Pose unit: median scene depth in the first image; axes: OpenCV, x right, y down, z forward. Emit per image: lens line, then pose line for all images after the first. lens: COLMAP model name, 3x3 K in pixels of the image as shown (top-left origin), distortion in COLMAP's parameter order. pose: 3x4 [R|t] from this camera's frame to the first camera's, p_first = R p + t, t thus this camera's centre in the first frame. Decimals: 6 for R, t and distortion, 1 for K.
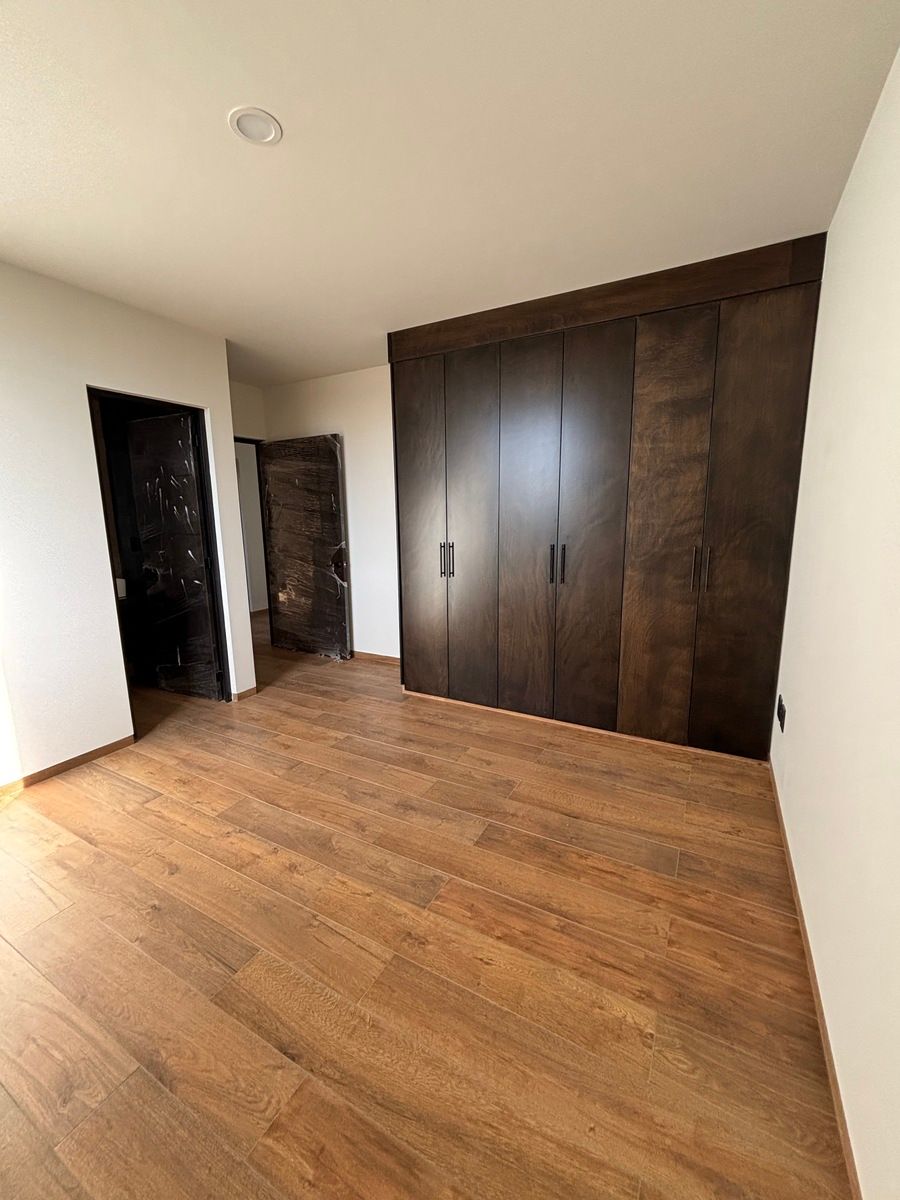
lens RADIAL K [[485.0, 0, 452.0], [0, 485.0, 597.5], [0, 0, 1]] dist [-0.002725, -0.000019]
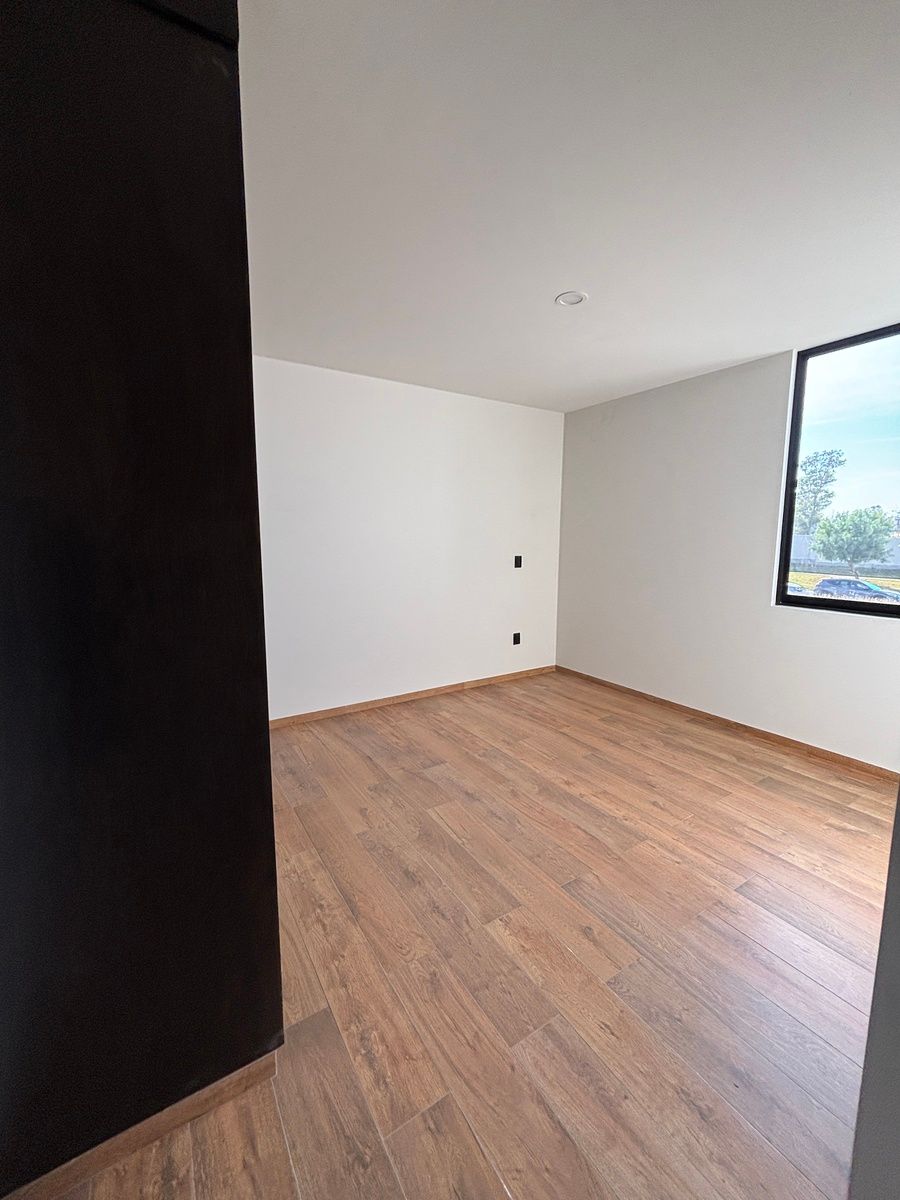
lens RADIAL K [[485.0, 0, 452.0], [0, 485.0, 597.5], [0, 0, 1]] dist [-0.002725, -0.000019]
pose [[-0.875286, -0.047183, 0.481299, -0.611203], [0.098856, 0.956758, 0.273572, -0.347317], [-0.473394, 0.287033, -0.832772, 1.934075]]
